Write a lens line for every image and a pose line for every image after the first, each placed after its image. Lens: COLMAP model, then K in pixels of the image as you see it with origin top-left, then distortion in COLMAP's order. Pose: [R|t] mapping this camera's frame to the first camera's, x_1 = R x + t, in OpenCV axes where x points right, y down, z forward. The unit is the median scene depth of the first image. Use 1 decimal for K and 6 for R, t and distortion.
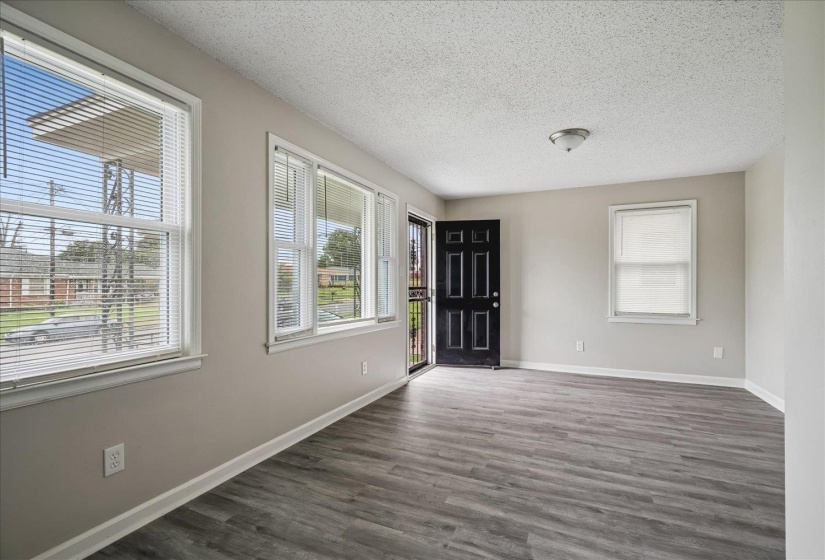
lens RADIAL K [[374.0, 0, 414.9], [0, 374.0, 285.4], [0, 0, 1]] dist [-0.002330, 0.001522]
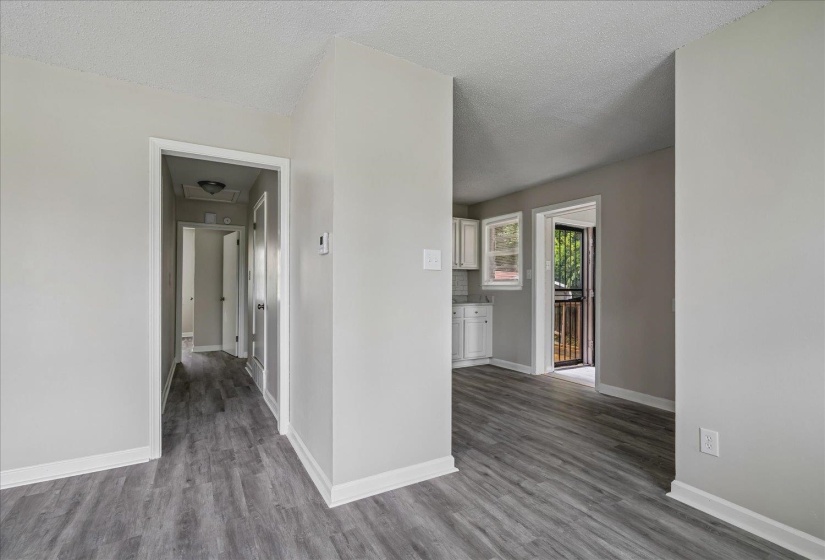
lens RADIAL K [[374.0, 0, 414.9], [0, 374.0, 285.4], [0, 0, 1]] dist [-0.002330, 0.001522]
pose [[-0.805433, 0.001928, 0.592684, -0.107246], [-0.002769, 0.999972, -0.007014, 0.003345], [-0.592681, -0.007291, -0.805405, 0.905662]]
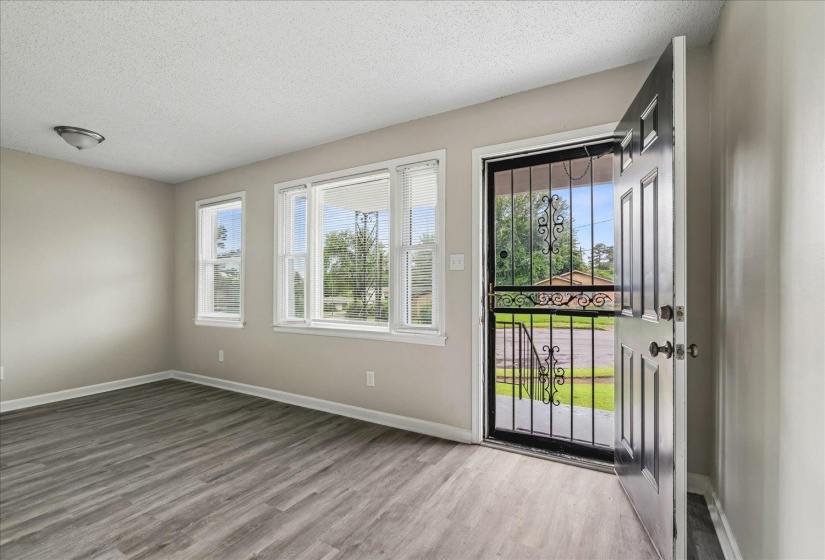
lens RADIAL K [[382.3, 0, 412.5], [0, 382.3, 280.0], [0, 0, 1]] dist [0.000507, 0.001258]
pose [[-0.115262, -0.014797, -0.993225, 0.956485], [0.007498, 0.999848, -0.015766, 0.004400], [0.993307, -0.009264, -0.115133, 1.536636]]
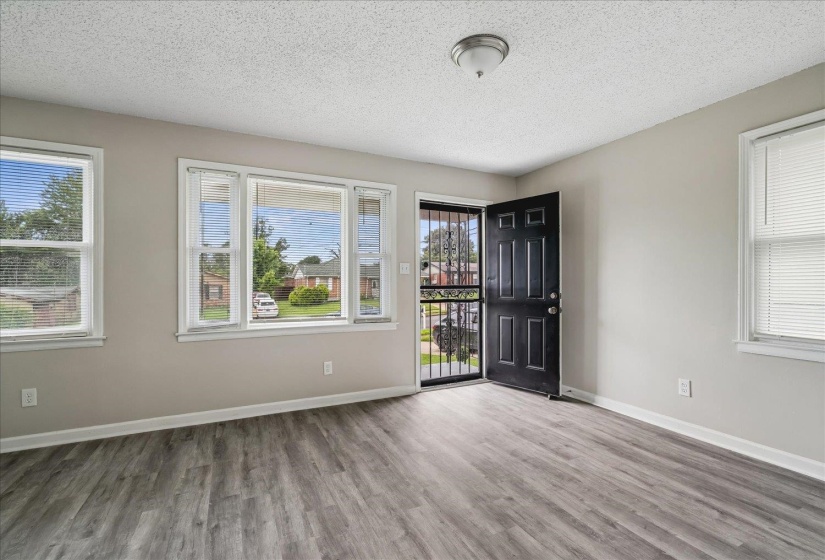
lens RADIAL K [[374.0, 0, 414.9], [0, 374.0, 285.4], [0, 0, 1]] dist [-0.002330, 0.001522]
pose [[0.769371, -0.001053, -0.638801, 0.855426], [0.004663, 0.999981, 0.003968, -0.000702], [0.638785, -0.006031, 0.769362, 0.496238]]
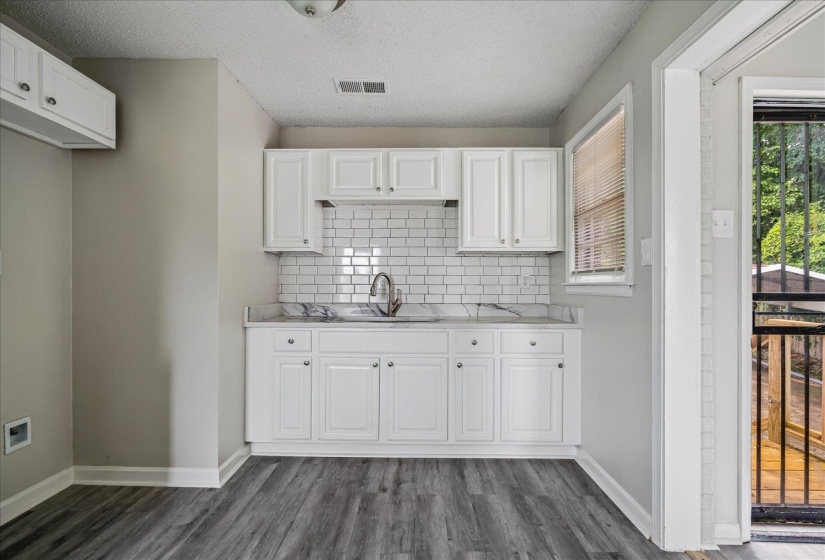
lens RADIAL K [[374.0, 0, 414.9], [0, 374.0, 285.4], [0, 0, 1]] dist [-0.002330, 0.001522]
pose [[-0.398840, -0.001519, 0.917019, 0.088117], [-0.006885, 0.999975, -0.001338, -0.005458], [-0.916995, -0.006847, -0.398840, -0.234077]]
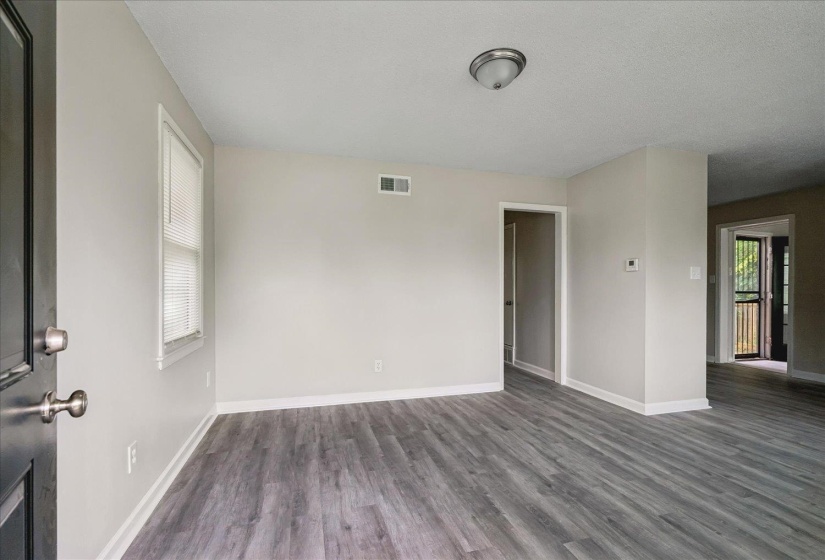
lens RADIAL K [[374.0, 0, 414.9], [0, 374.0, 285.4], [0, 0, 1]] dist [-0.002330, 0.001522]
pose [[-0.649257, 0.001834, 0.760567, -0.009877], [-0.006415, 0.999948, -0.007887, 0.000918], [-0.760542, -0.010000, -0.649212, 1.795188]]
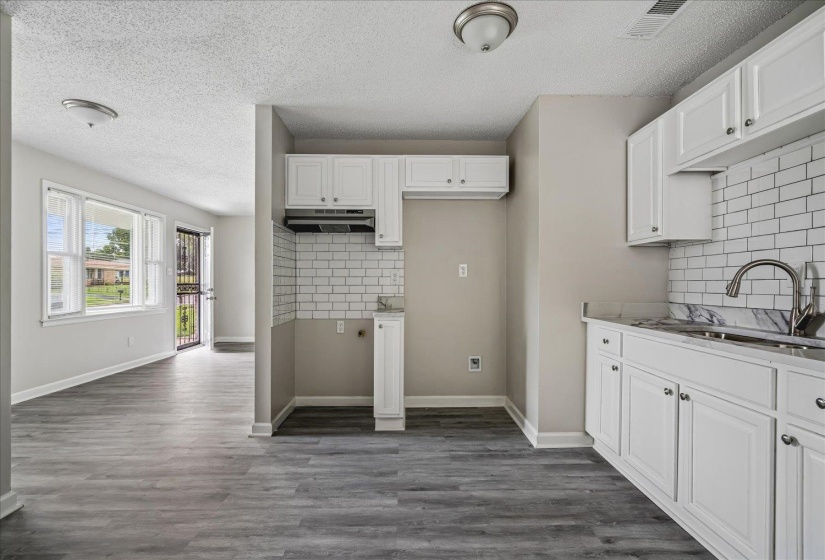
lens RADIAL K [[374.0, 0, 414.9], [0, 374.0, 285.4], [0, 0, 1]] dist [-0.002330, 0.001522]
pose [[0.902489, 0.001384, 0.430711, 0.276889], [-0.004201, 0.999976, 0.005590, 0.001182], [-0.430692, -0.006854, 0.902473, -0.887203]]
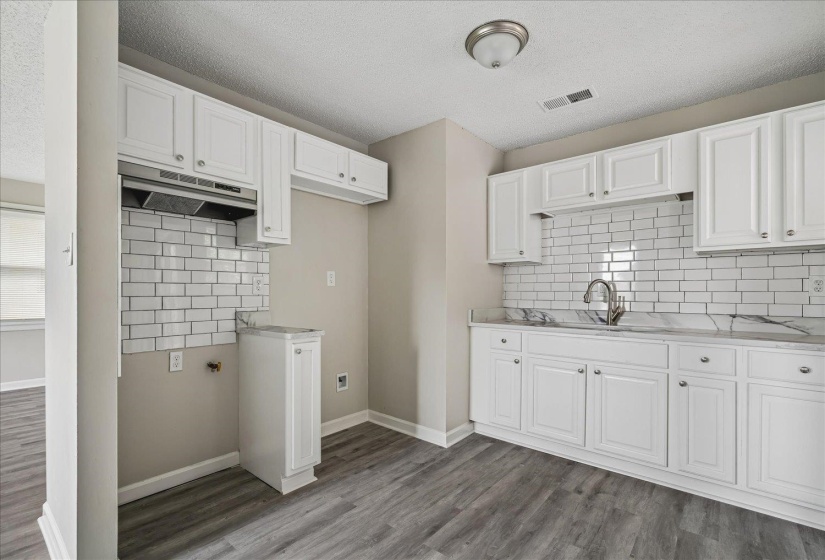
lens RADIAL K [[375.9, 0, 412.7], [0, 375.9, 292.9], [0, 0, 1]] dist [-0.000168, 0.001011]
pose [[0.274967, -0.000578, 0.961454, -0.037717], [-0.006497, 0.999976, 0.002460, -0.003626], [-0.961432, -0.006923, 0.274956, -0.362064]]
